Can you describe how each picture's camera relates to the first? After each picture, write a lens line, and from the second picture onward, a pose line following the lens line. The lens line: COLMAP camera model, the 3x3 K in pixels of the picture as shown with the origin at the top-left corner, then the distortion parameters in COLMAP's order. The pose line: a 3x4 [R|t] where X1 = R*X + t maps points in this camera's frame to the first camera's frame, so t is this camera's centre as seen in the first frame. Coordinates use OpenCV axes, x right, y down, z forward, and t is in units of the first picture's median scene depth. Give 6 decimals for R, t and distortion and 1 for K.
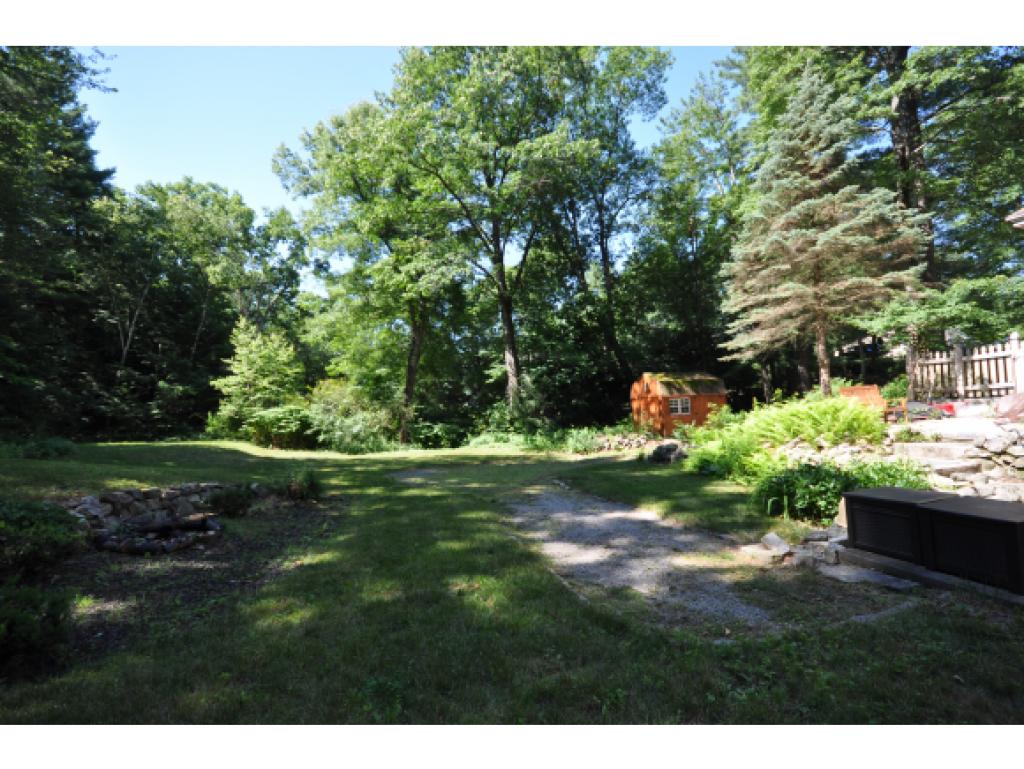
lens RADIAL K [[449.4, 0, 513.8], [0, 449.4, 388.5], [0, 0, 1]] dist [-0.001600, -0.005196]
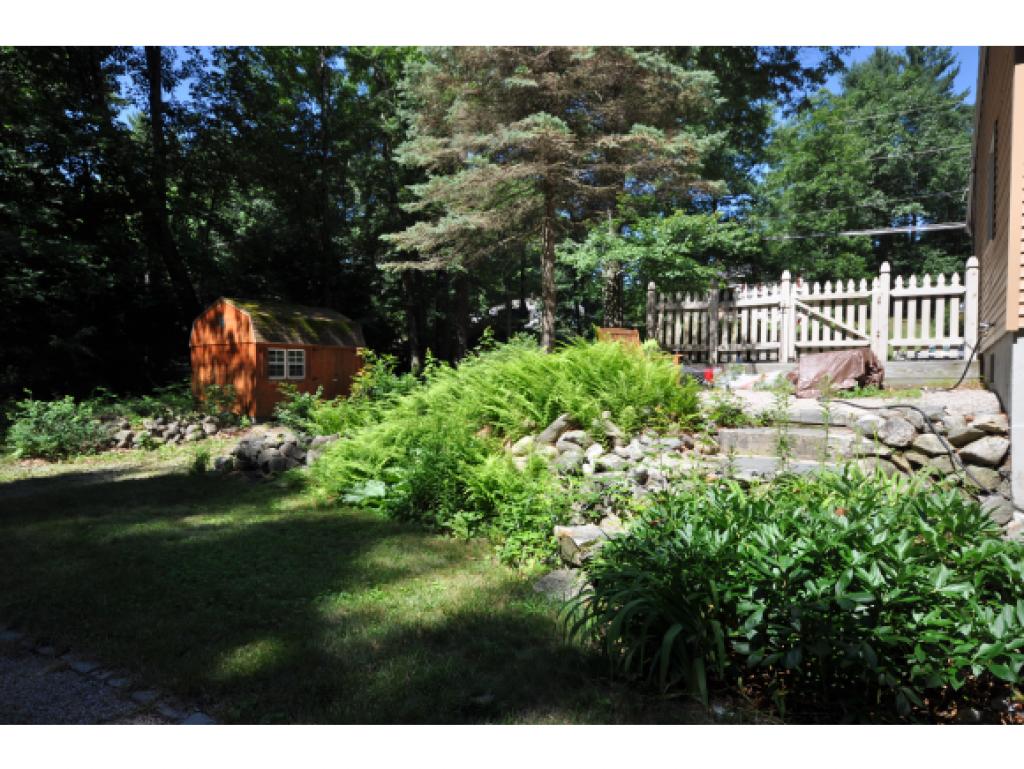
lens RADIAL K [[651.5, 0, 513.7], [0, 651.5, 388.4], [0, 0, 1]] dist [0.000037, -0.001039]
pose [[0.759327, 0.036958, 0.649658, 0.111822], [-0.072549, 0.996969, 0.028080, 0.044137], [-0.646652, -0.068454, 0.759708, 0.365882]]
